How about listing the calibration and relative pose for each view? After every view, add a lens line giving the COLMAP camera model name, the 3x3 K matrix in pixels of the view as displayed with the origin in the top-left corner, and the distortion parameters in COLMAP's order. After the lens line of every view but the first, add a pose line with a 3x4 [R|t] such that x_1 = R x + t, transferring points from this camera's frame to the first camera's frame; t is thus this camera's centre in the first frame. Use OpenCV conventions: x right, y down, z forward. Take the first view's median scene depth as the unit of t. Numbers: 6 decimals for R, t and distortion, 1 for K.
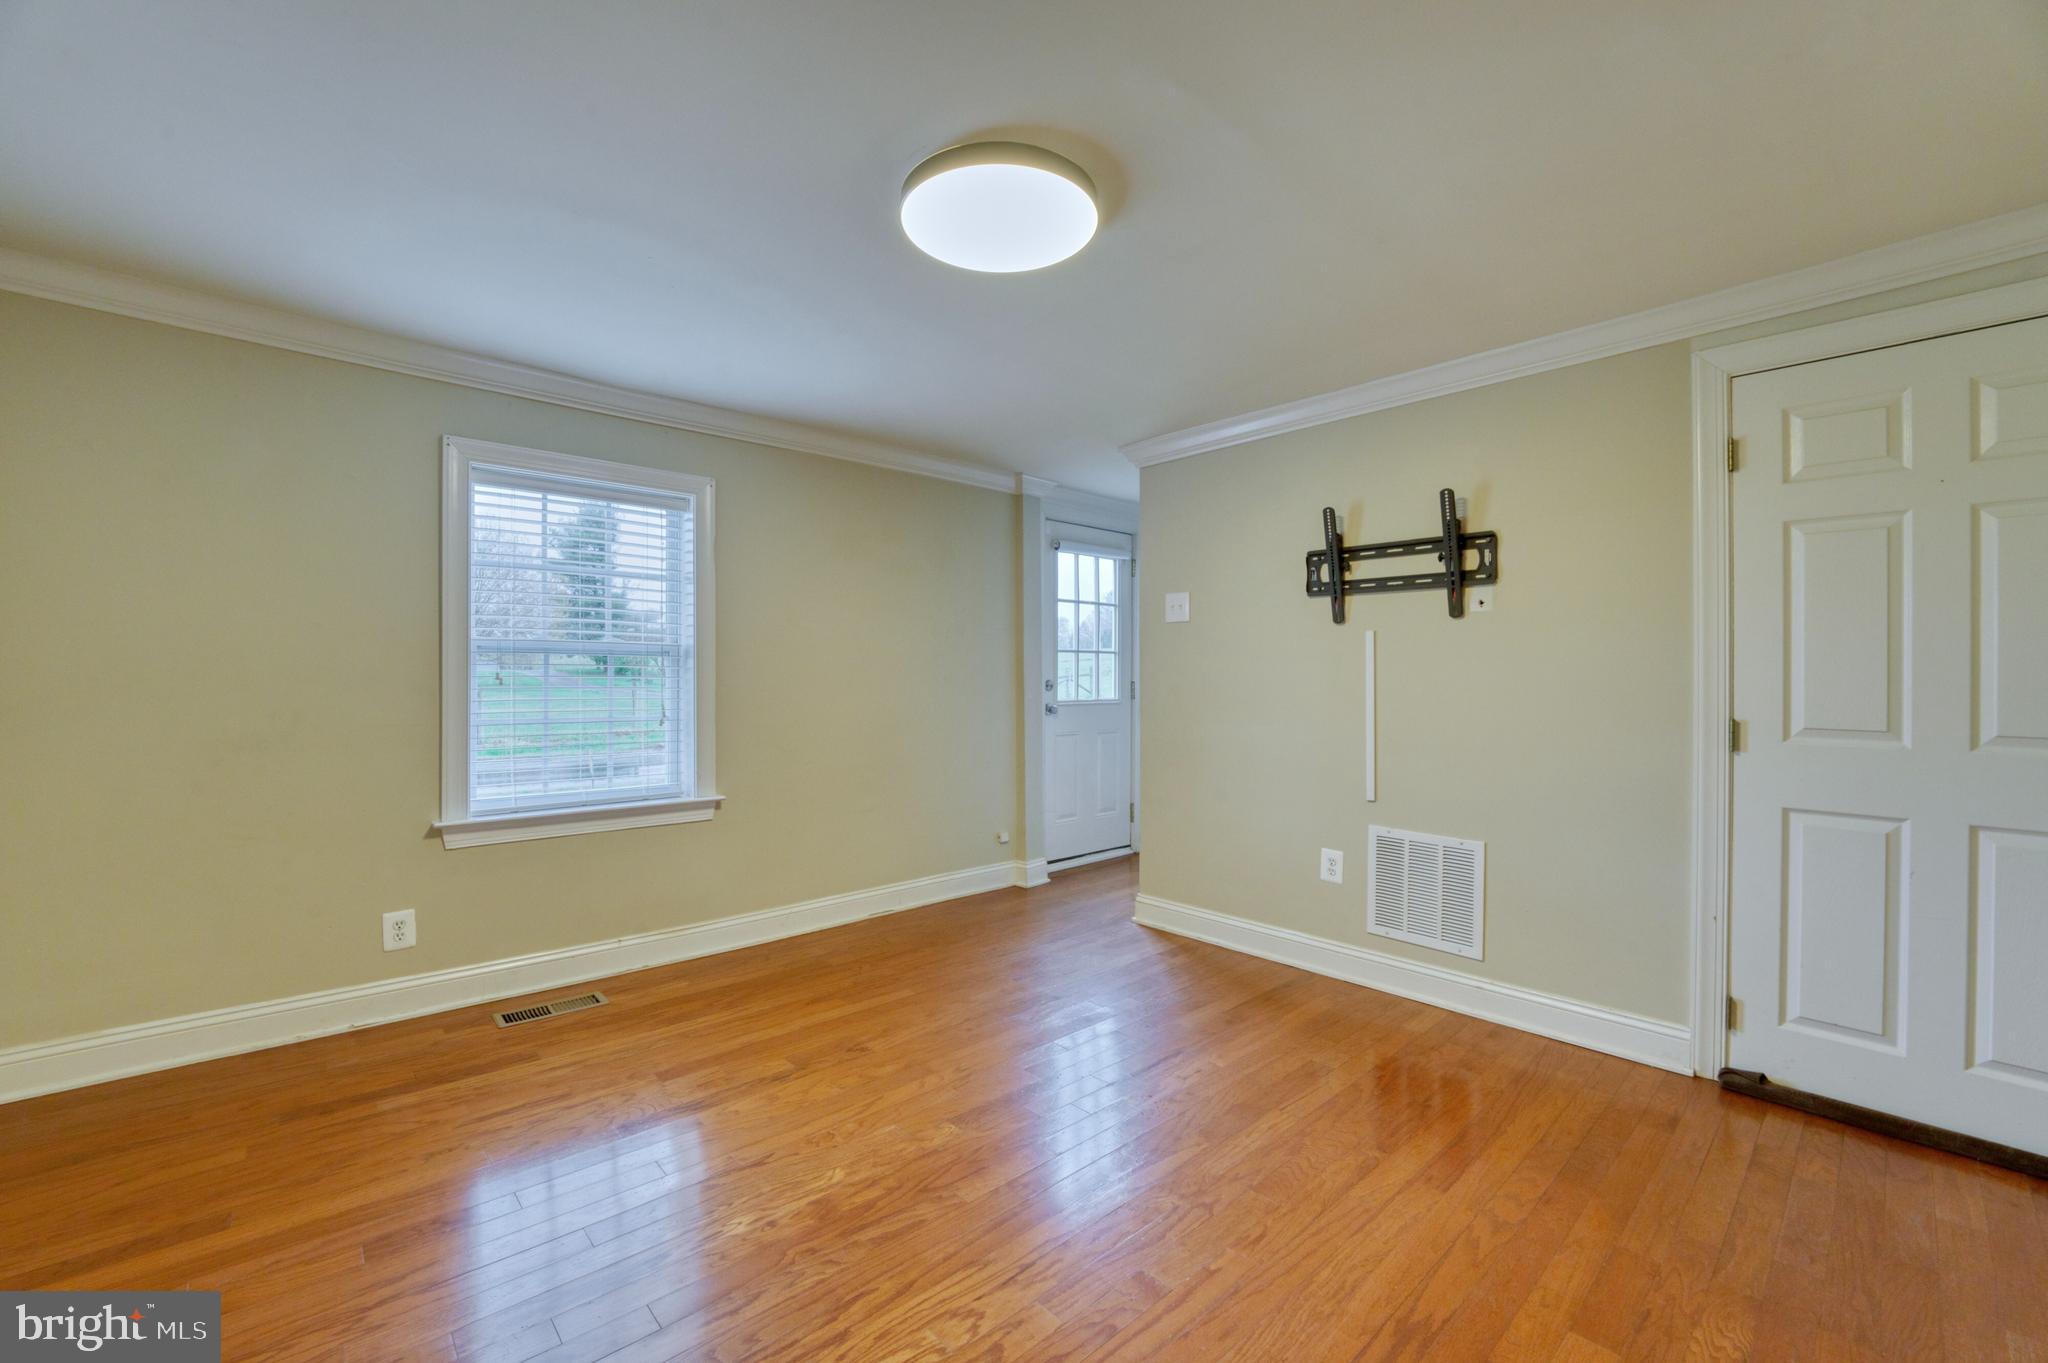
lens RADIAL K [[839.6, 0, 1016.8], [0, 839.6, 683.7], [0, 0, 1]] dist [-0.024492, 0.000153]
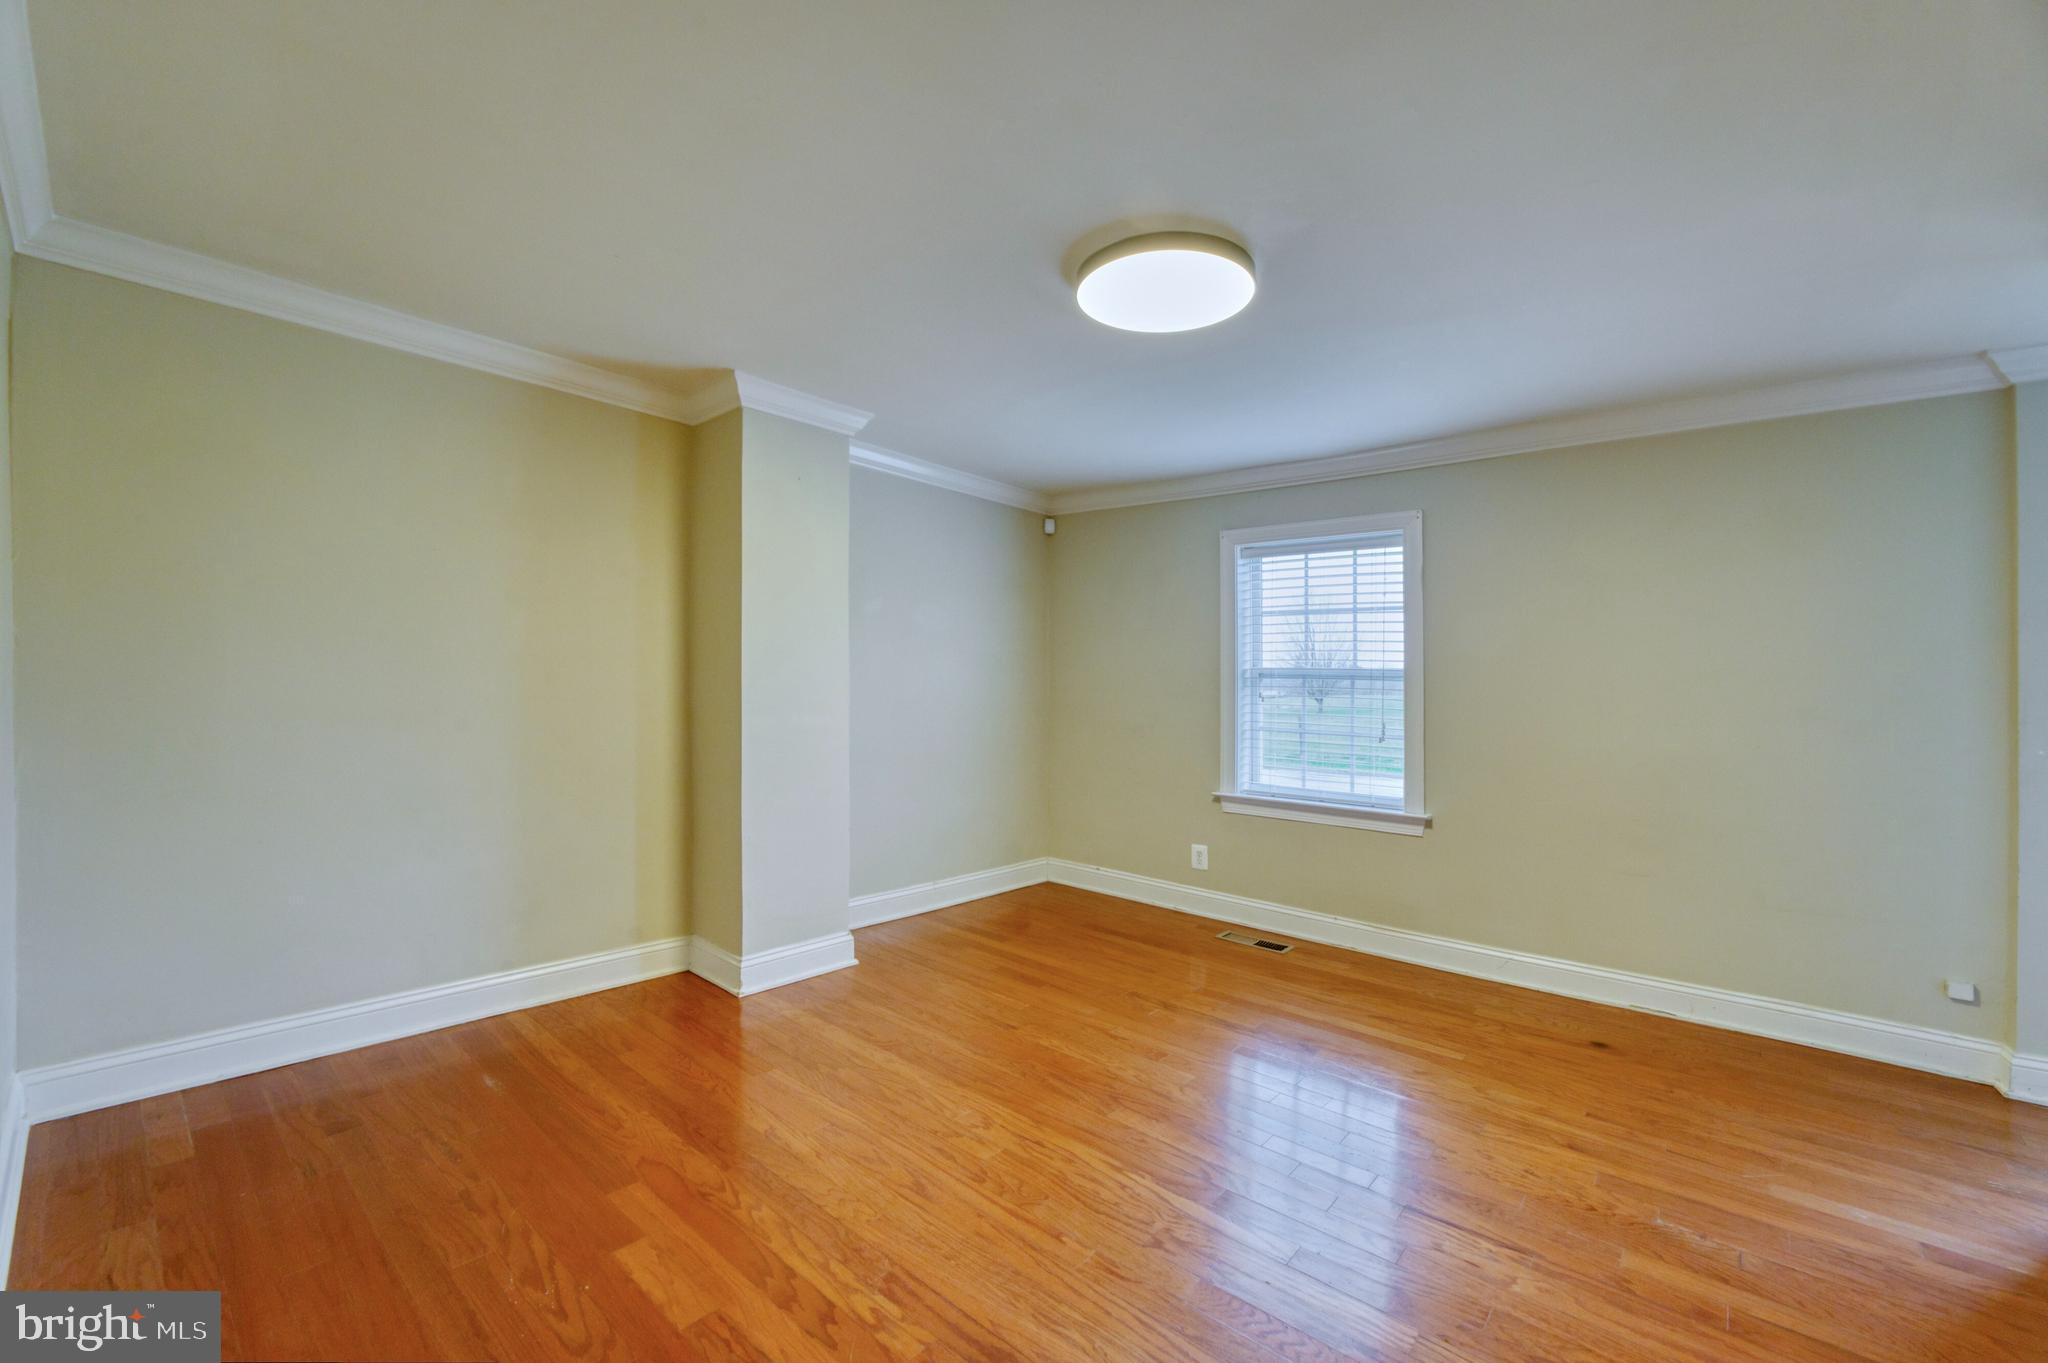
lens RADIAL K [[839.6, 0, 1016.8], [0, 839.6, 683.7], [0, 0, 1]] dist [-0.024492, 0.000153]
pose [[0.108751, -0.003448, -0.994063, 0.709589], [-0.032088, 0.999461, -0.006977, -0.006276], [0.993551, 0.032656, 0.108582, 0.427765]]
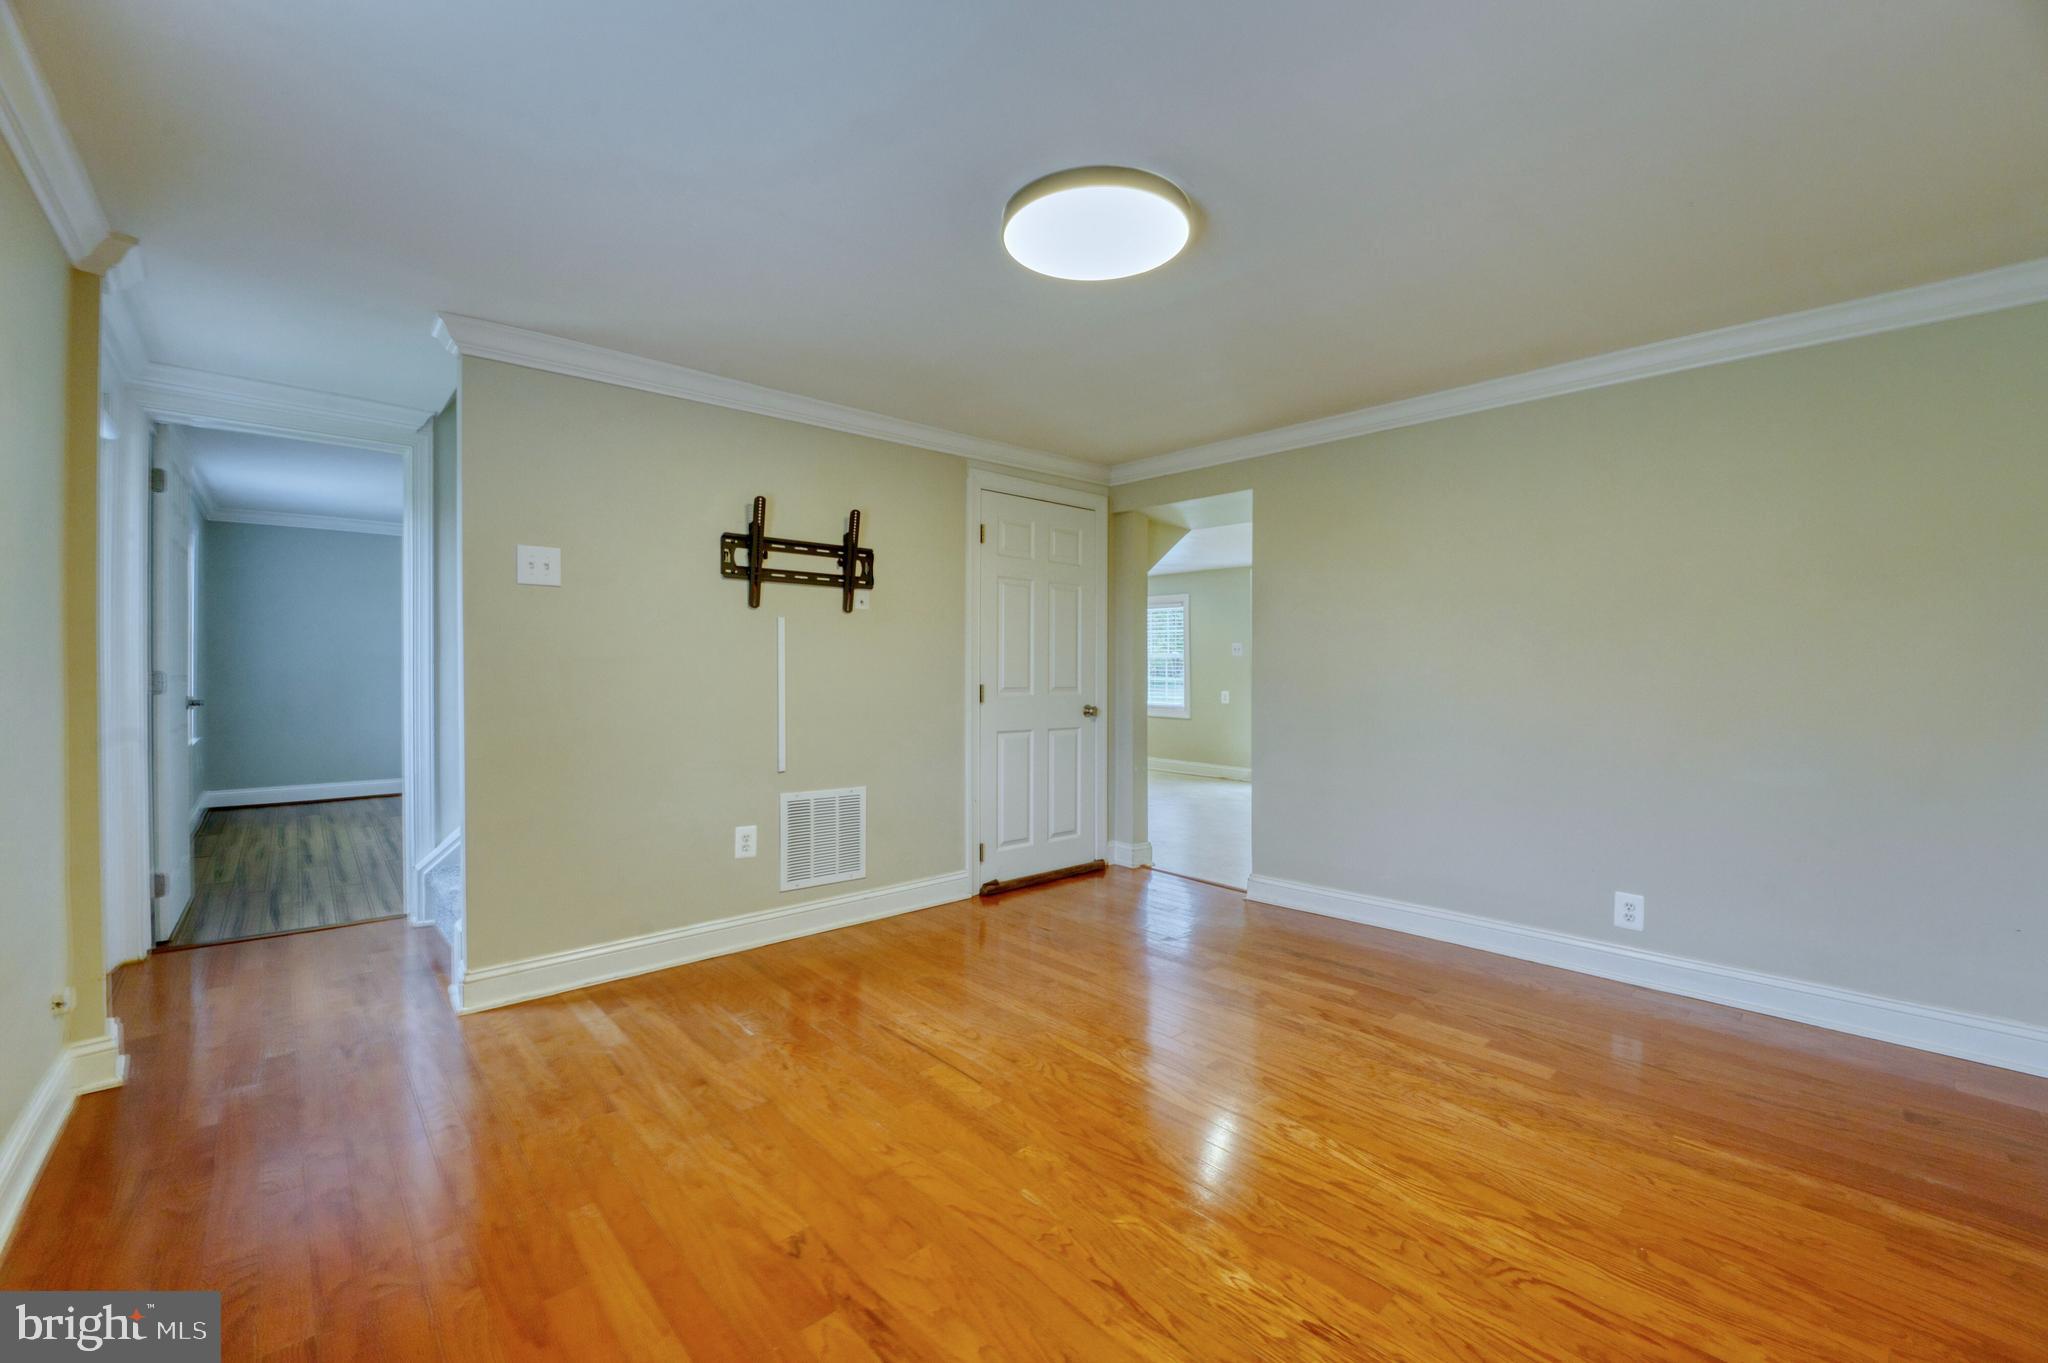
lens RADIAL K [[829.5, 0, 1032.6], [0, 829.5, 673.4], [0, 0, 1]] dist [-0.023200, 0.000023]
pose [[-0.011524, -0.015915, 0.999807, -0.694095], [-0.000115, 0.999873, 0.015915, -0.007257], [-0.999934, 0.000068, -0.011525, 0.708345]]
